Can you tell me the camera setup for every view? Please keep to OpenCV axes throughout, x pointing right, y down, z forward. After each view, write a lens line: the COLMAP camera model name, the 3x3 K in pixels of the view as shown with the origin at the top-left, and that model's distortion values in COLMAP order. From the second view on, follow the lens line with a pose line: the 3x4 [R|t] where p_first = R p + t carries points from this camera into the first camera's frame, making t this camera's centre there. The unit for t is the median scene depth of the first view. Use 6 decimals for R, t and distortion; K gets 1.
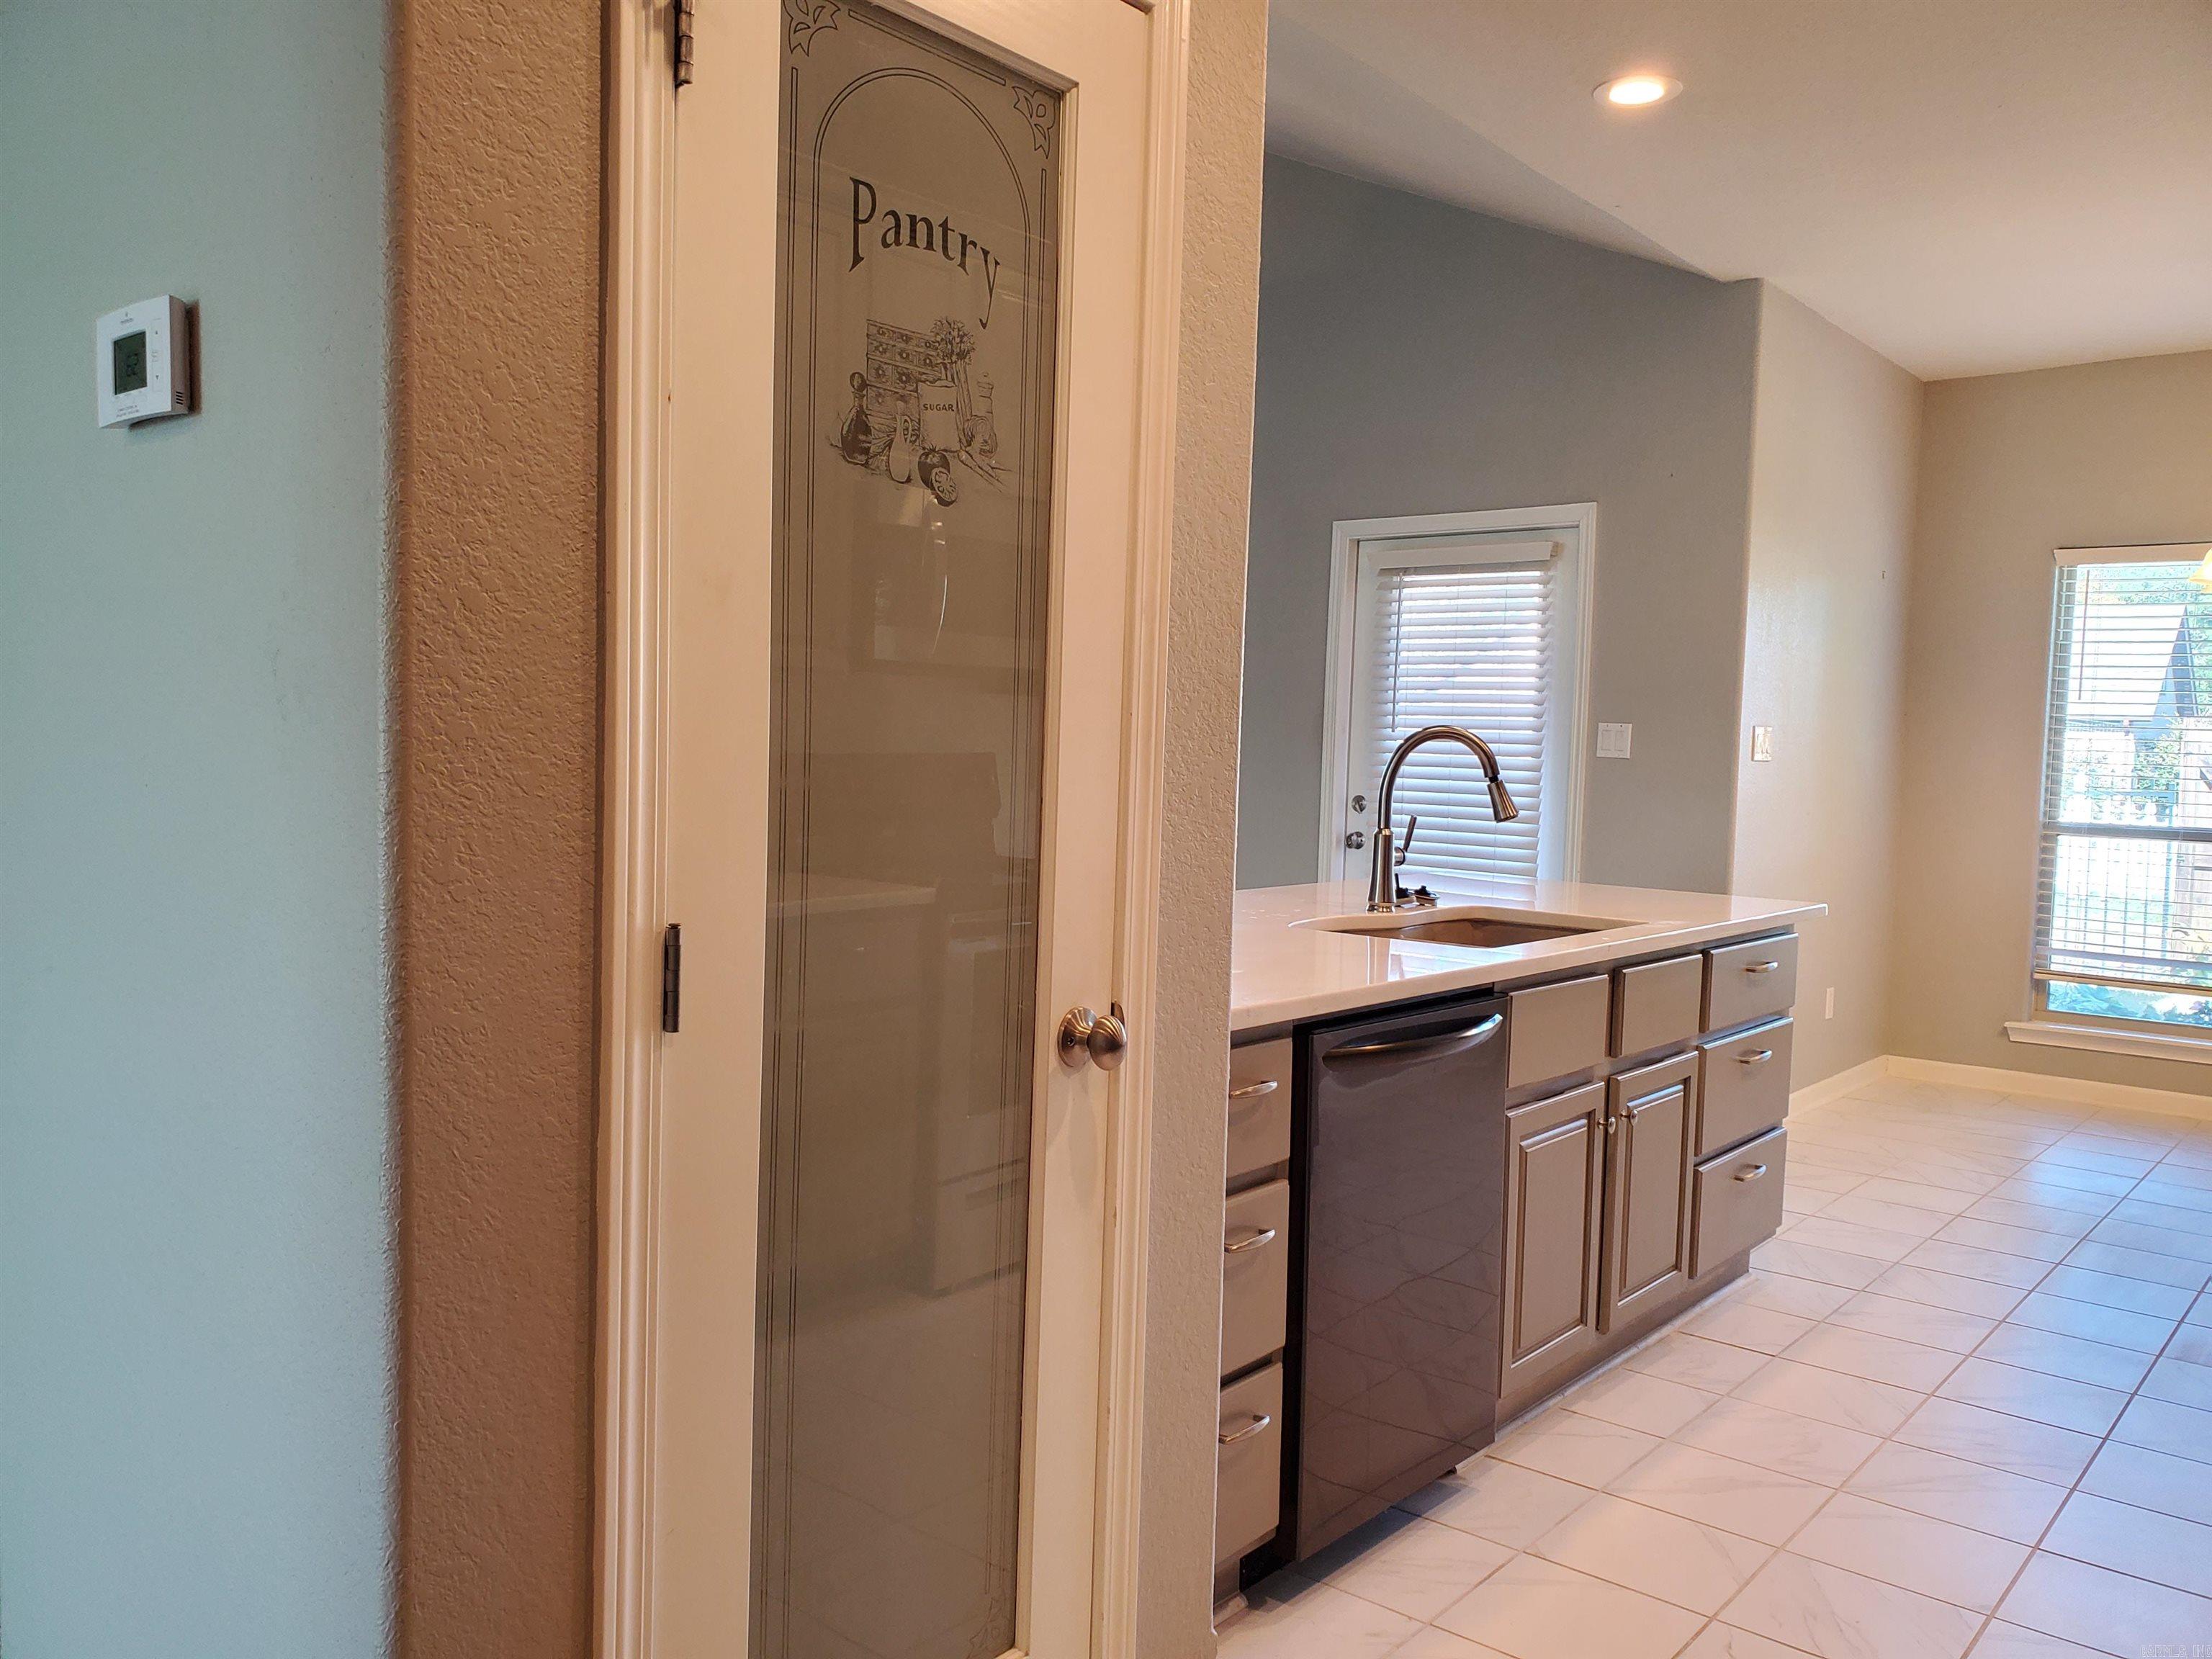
lens RADIAL K [[1735.5, 0, 1106.0], [0, 1735.5, 829.5], [0, 0, 1]] dist [0.005181, 0.002074]
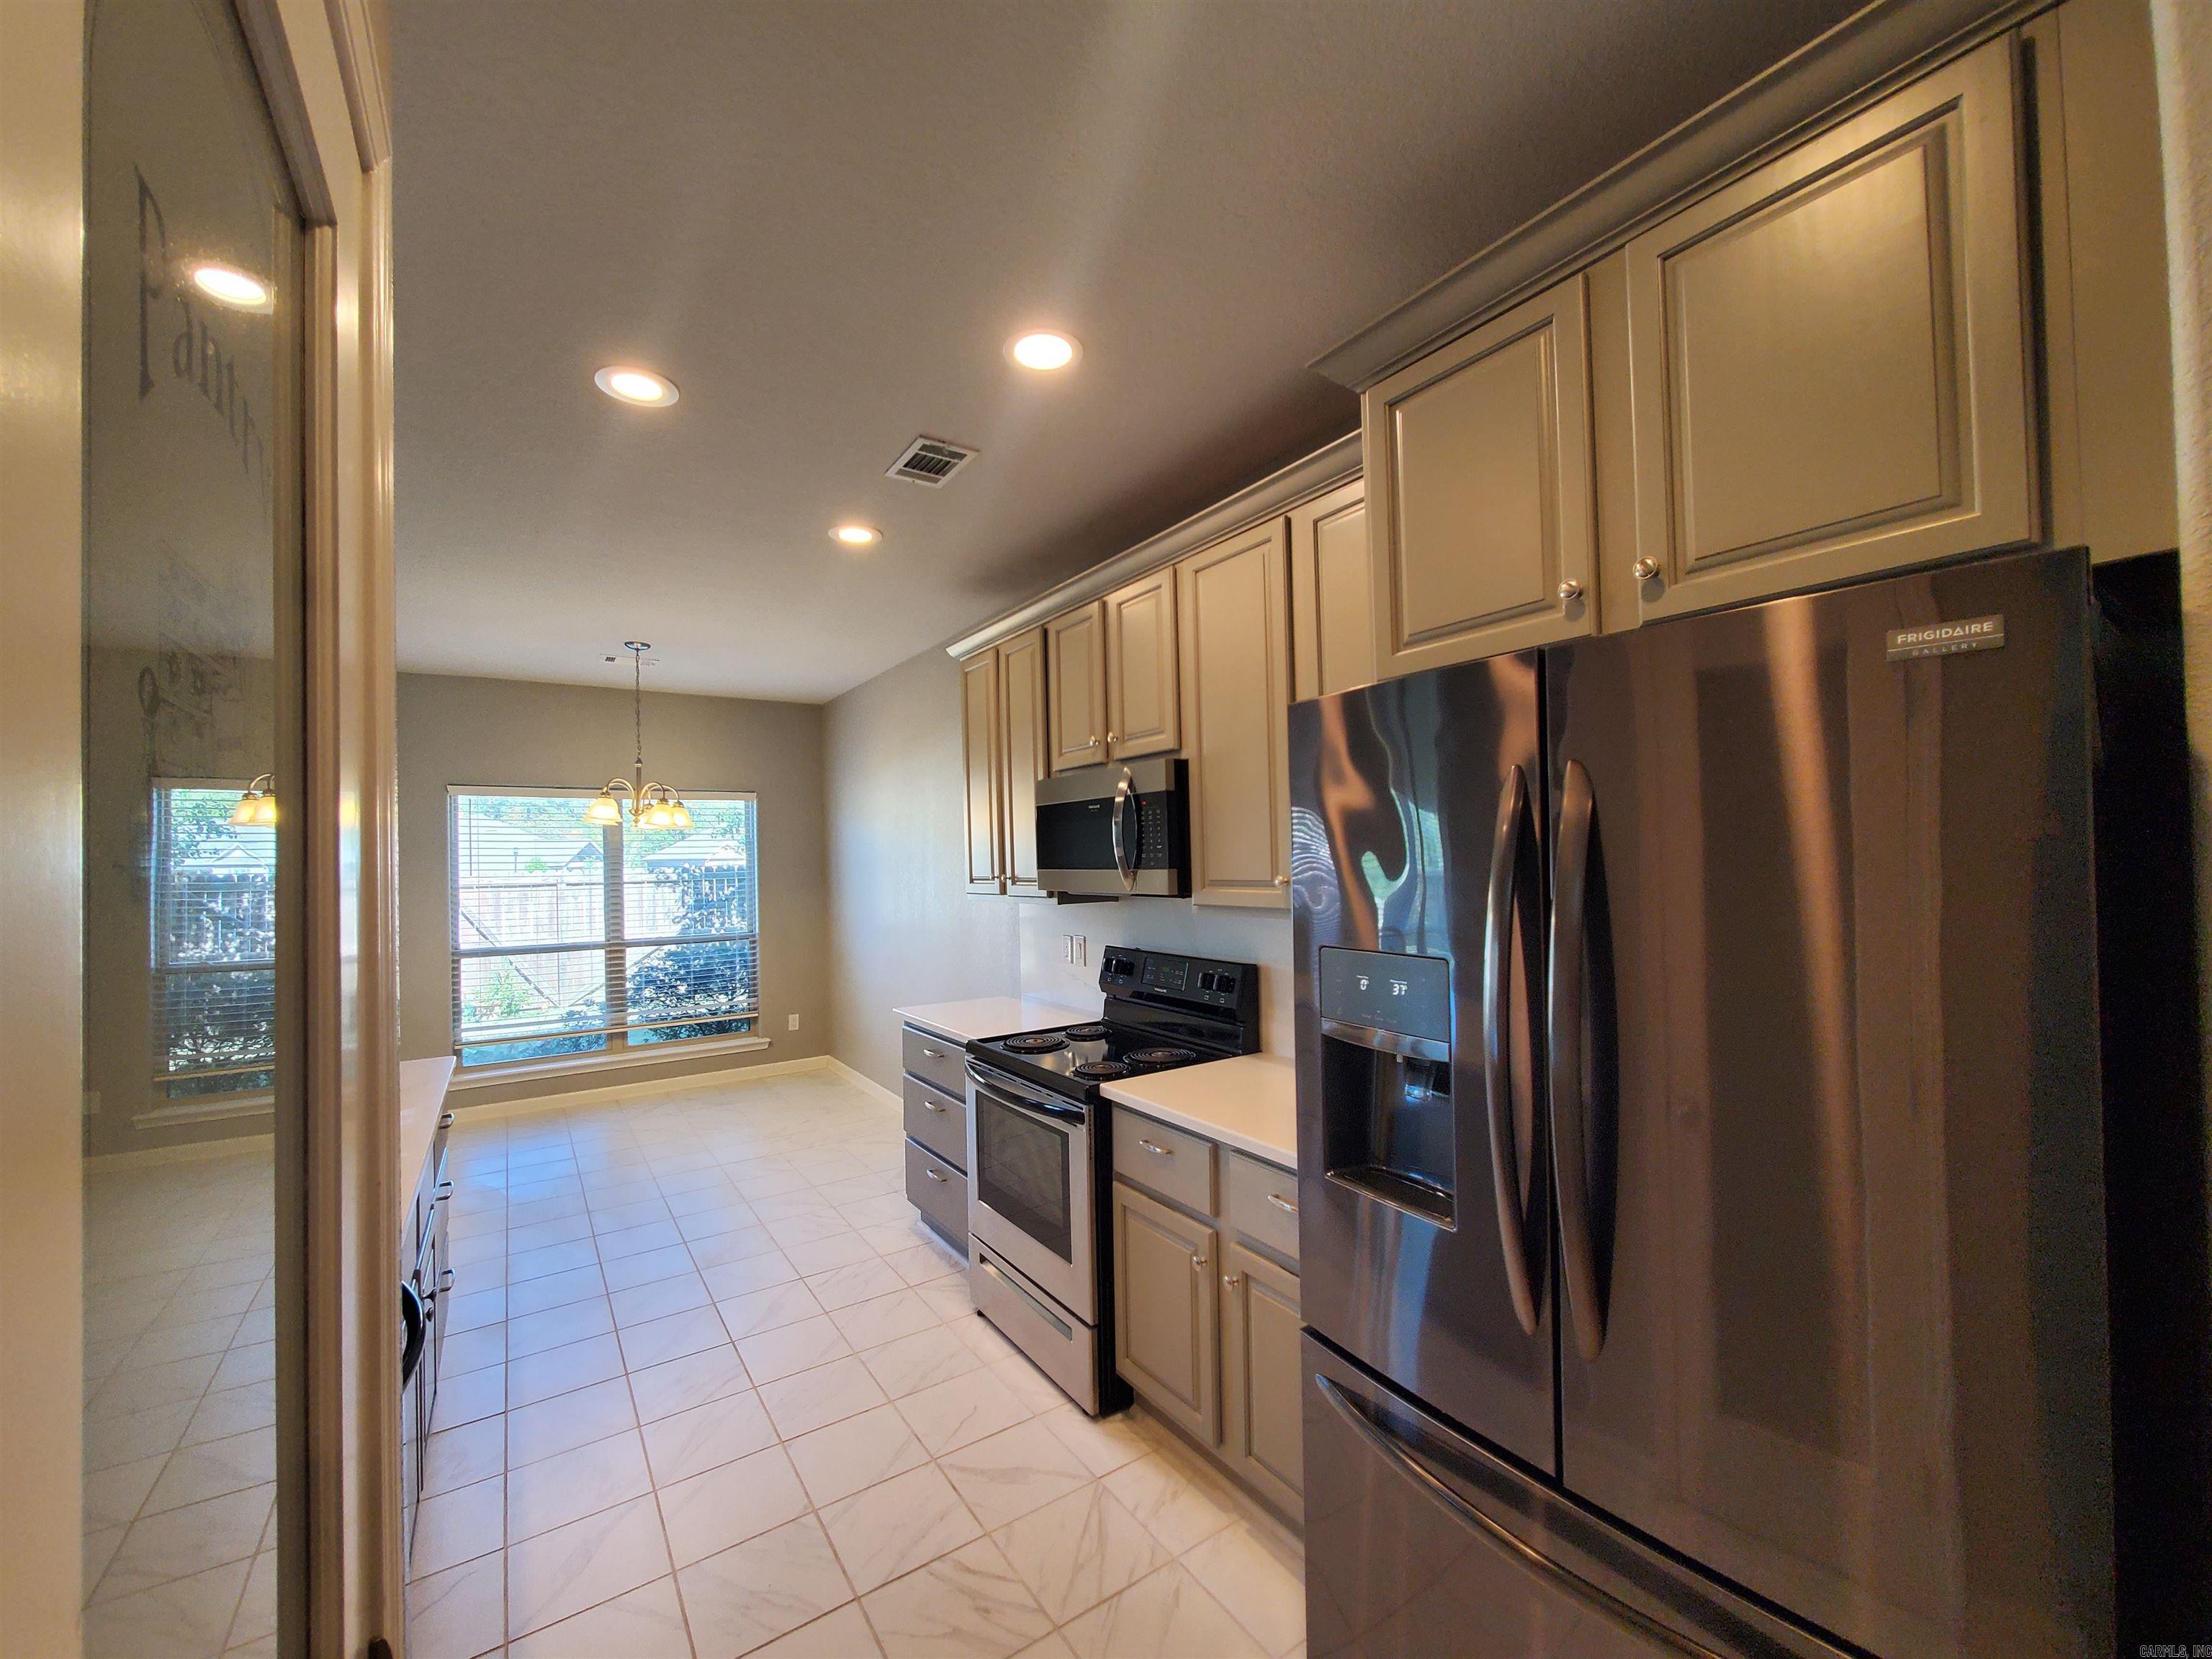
lens RADIAL K [[872.3, 0, 1093.6], [0, 872.3, 846.2], [0, 0, 1]] dist [0.000325, -0.002395]
pose [[0.286222, -0.020054, 0.957953, -0.067200], [0.080658, 0.996737, -0.003234, -0.051798], [-0.954762, 0.078192, 0.286906, 0.186742]]
